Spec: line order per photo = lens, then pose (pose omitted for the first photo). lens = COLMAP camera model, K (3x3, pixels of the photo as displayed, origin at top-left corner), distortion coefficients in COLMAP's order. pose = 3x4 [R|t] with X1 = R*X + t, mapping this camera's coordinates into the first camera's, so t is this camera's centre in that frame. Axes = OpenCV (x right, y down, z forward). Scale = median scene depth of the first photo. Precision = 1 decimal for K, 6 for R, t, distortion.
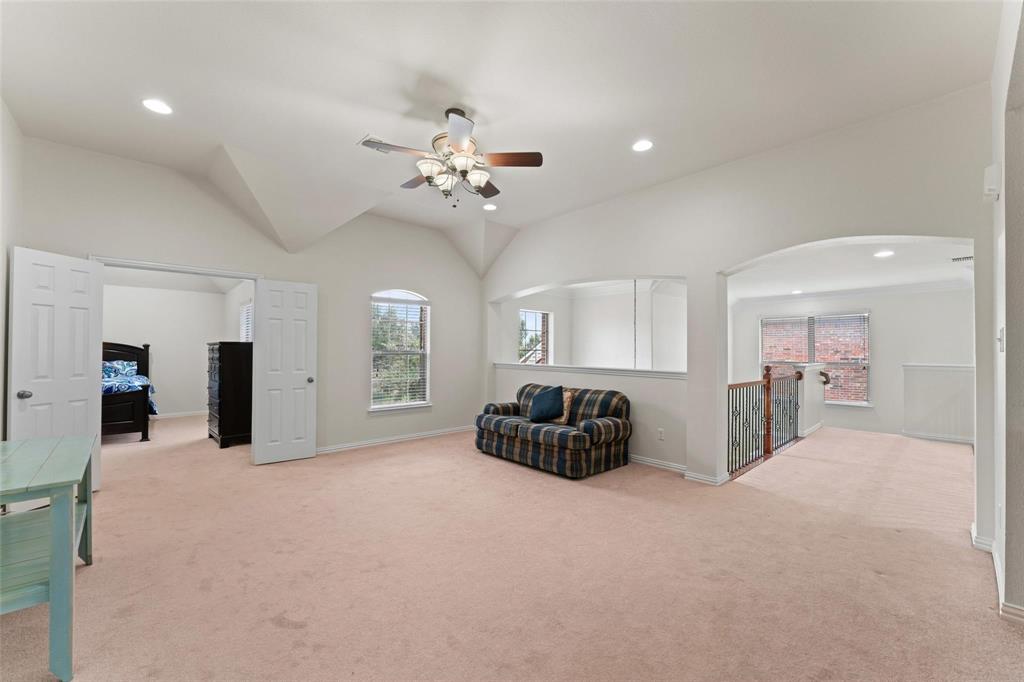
lens RADIAL K [[410.8, 0, 509.8], [0, 410.8, 347.9], [0, 0, 1]] dist [-0.000354, -0.000236]
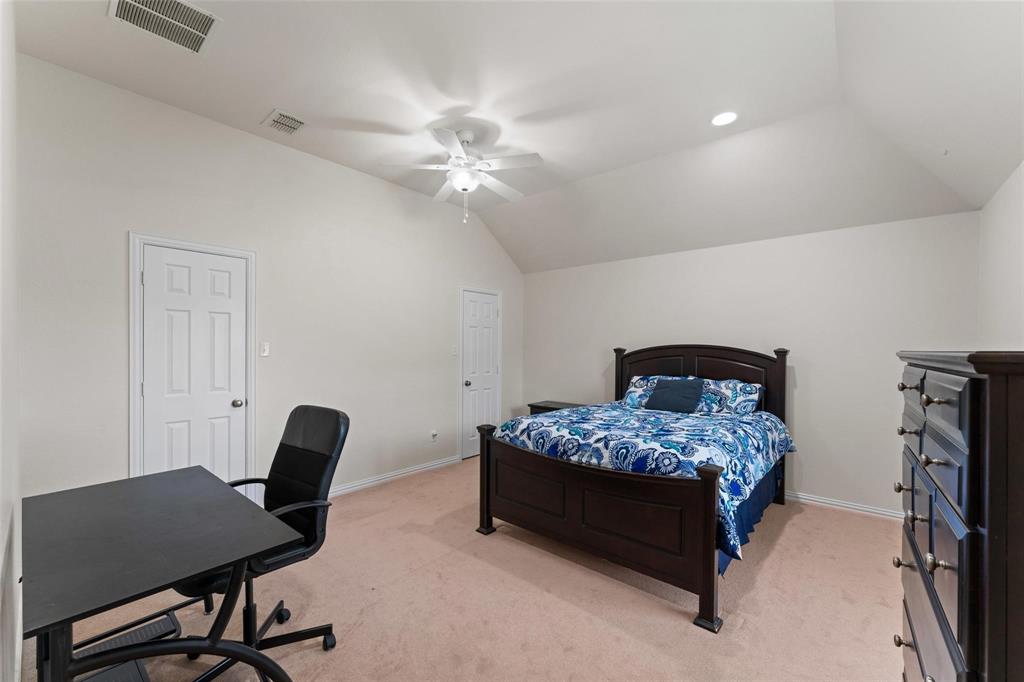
lens RADIAL K [[410.8, 0, 508.8], [0, 410.8, 348.5], [0, 0, 1]] dist [-0.000354, -0.000236]
pose [[0.116282, 0.012589, -0.993136, -0.461790], [-0.005724, 0.999912, 0.012005, -0.013847], [0.993200, 0.004289, 0.116344, 0.651656]]
